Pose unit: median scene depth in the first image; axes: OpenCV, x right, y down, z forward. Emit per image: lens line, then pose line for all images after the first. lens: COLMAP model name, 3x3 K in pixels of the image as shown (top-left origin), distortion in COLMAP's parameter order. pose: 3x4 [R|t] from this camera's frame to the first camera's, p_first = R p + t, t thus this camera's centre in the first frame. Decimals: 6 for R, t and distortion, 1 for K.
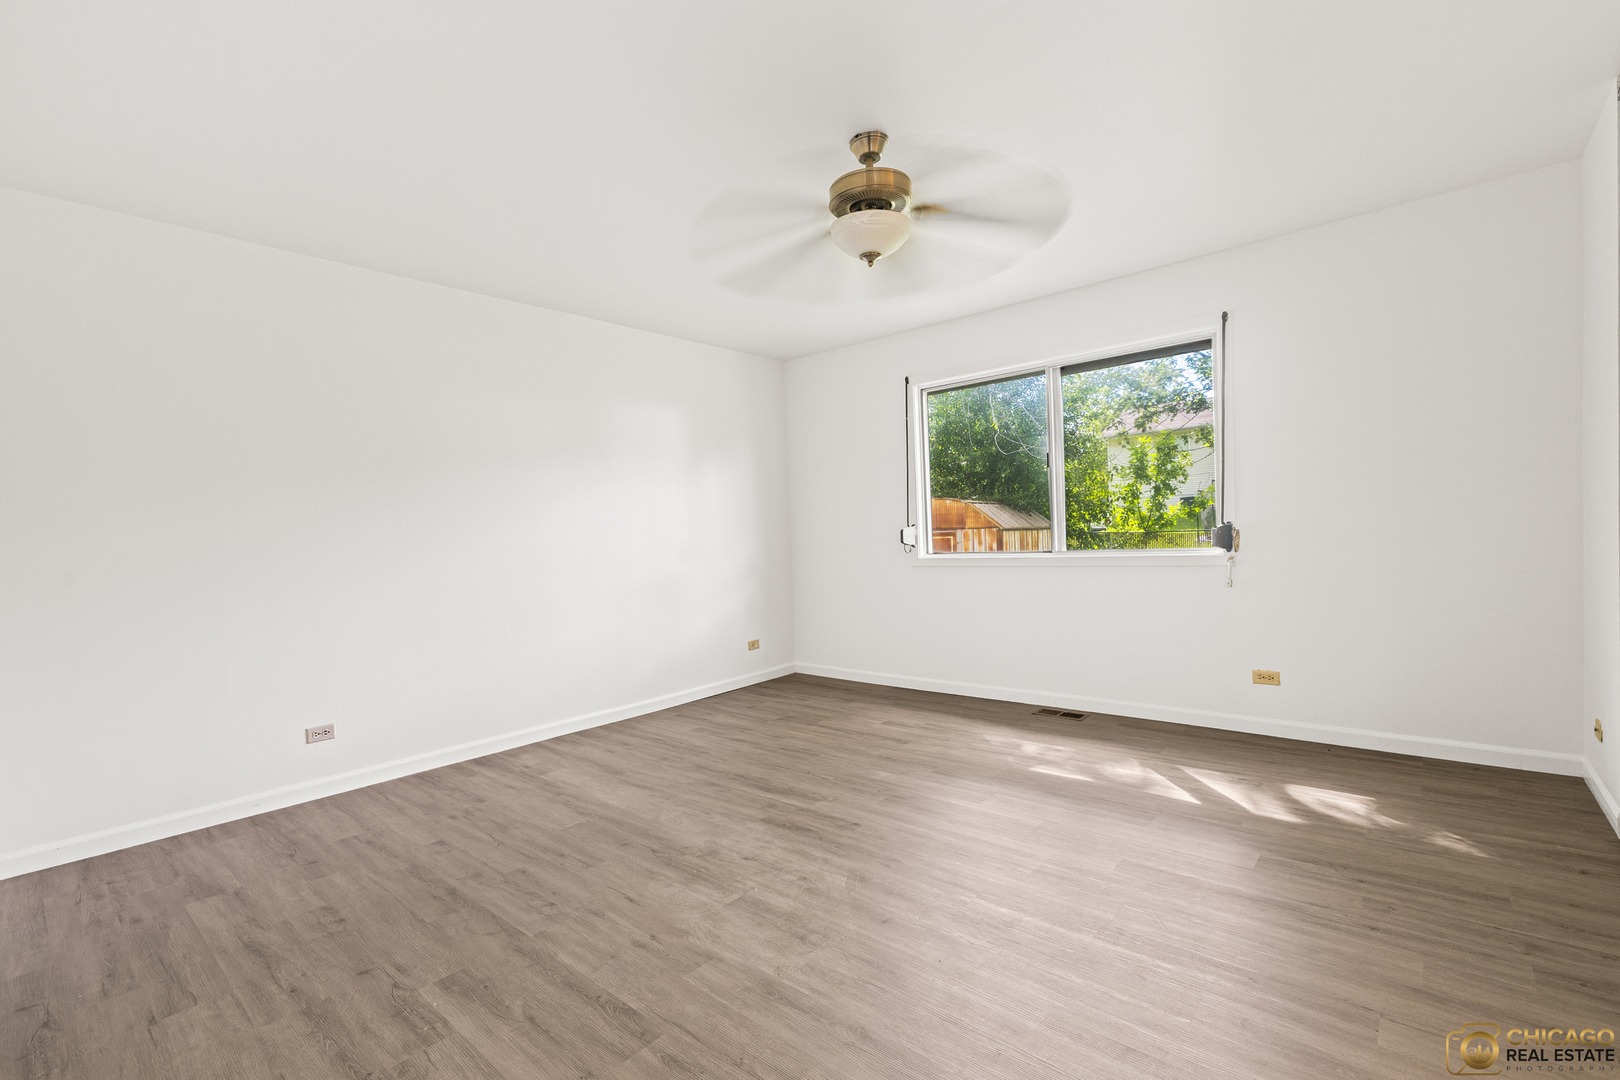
lens RADIAL K [[699.3, 0, 806.0], [0, 699.3, 541.0], [0, 0, 1]] dist [0.002208, 0.000190]
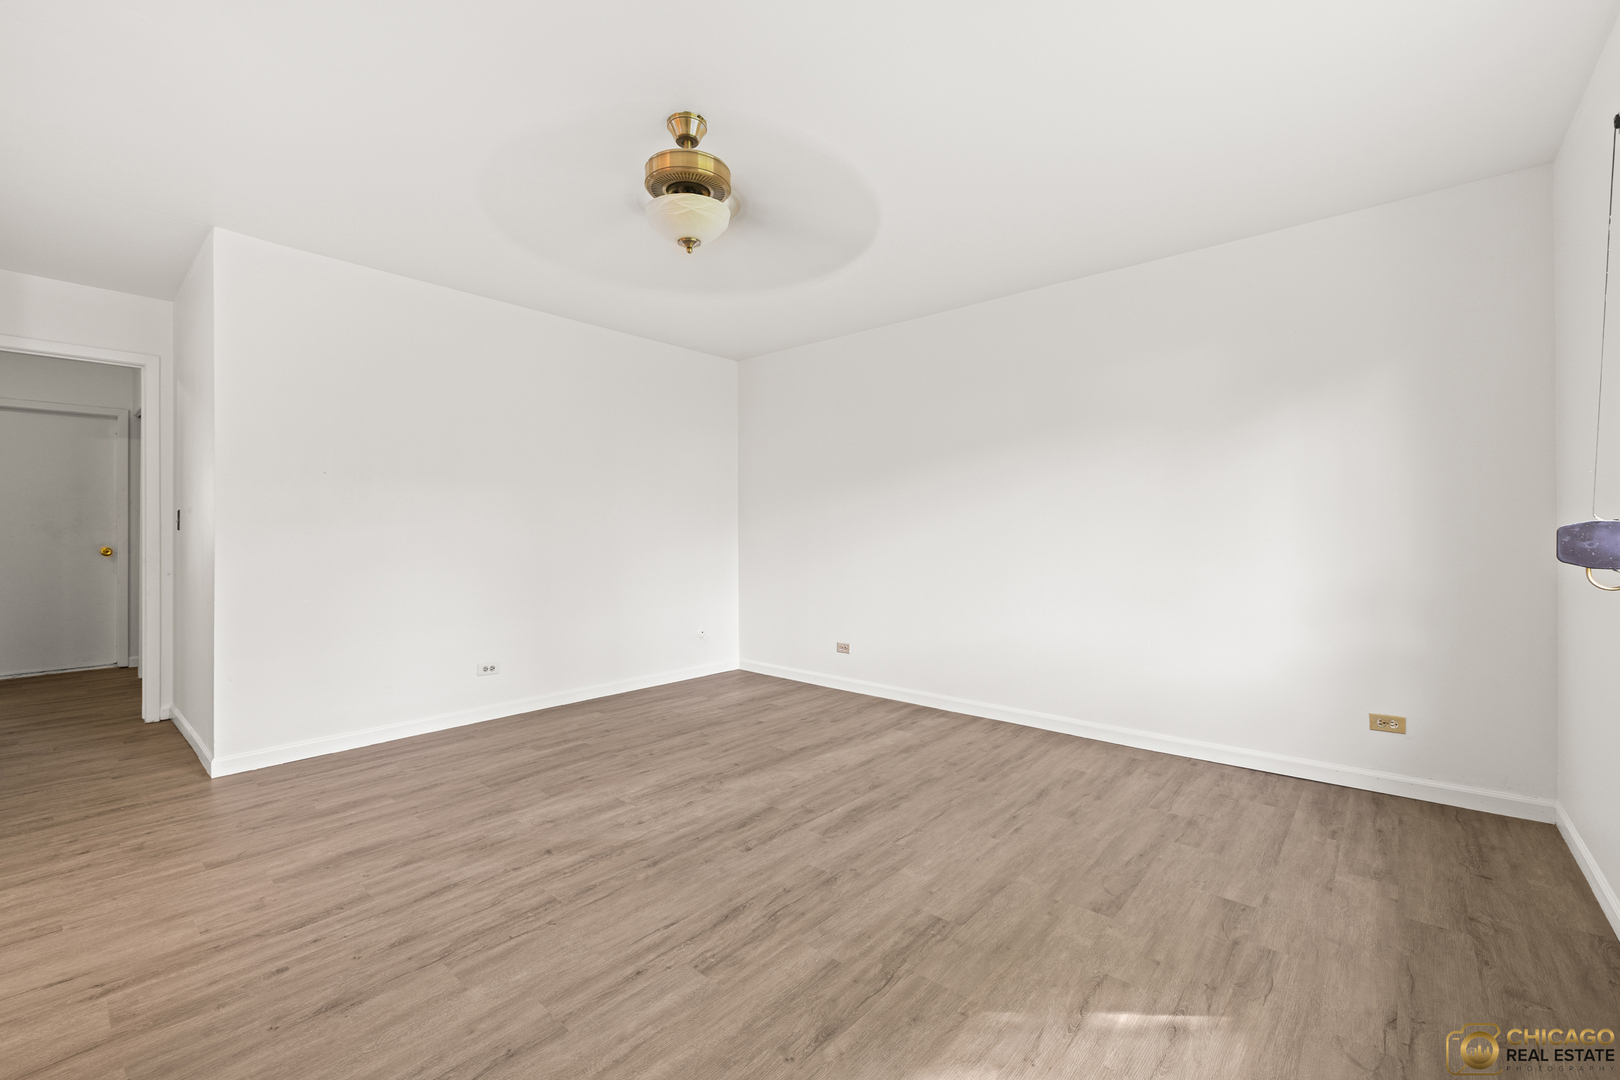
lens RADIAL K [[699.3, 0, 808.9], [0, 699.3, 534.6], [0, 0, 1]] dist [0.002208, 0.000190]
pose [[0.003463, 0.046307, -0.998921, 0.820501], [-0.011677, 0.998861, 0.046264, -0.043839], [0.999926, 0.011504, 0.004000, 0.904845]]
